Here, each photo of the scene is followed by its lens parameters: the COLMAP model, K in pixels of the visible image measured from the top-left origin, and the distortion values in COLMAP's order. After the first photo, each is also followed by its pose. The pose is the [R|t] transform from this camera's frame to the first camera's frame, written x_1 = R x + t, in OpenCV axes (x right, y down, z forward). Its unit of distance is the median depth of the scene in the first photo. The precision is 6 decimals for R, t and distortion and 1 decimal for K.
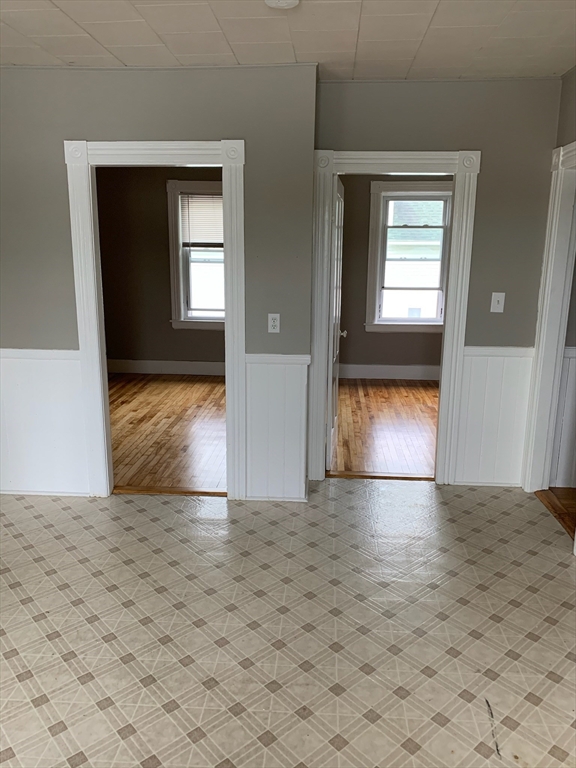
lens RADIAL K [[585.0, 0, 290.2], [0, 585.0, 385.9], [0, 0, 1]] dist [0.039815, -0.001304]
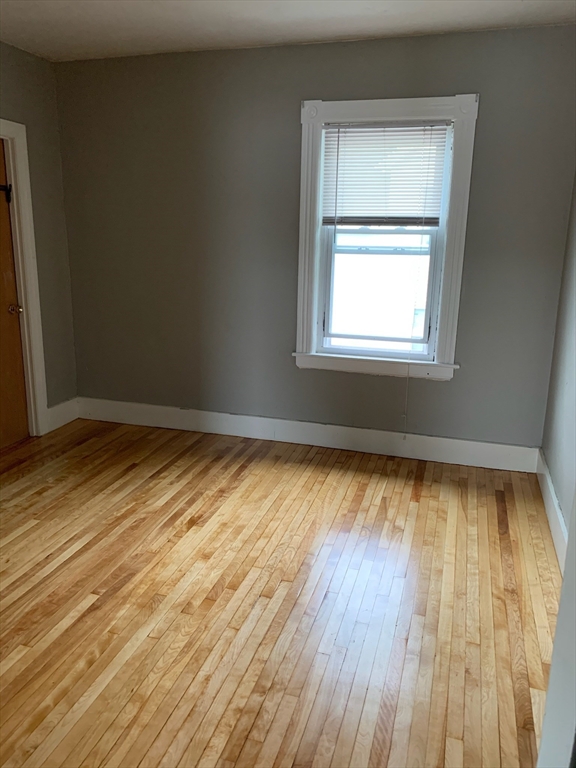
lens RADIAL K [[585.0, 0, 284.7], [0, 585.0, 383.4], [0, 0, 1]] dist [0.039815, -0.001304]
pose [[0.971172, 0.065117, -0.229313, -0.082838], [-0.059101, 0.997706, 0.033013, -0.105596], [0.230937, -0.018509, 0.972793, 0.459078]]
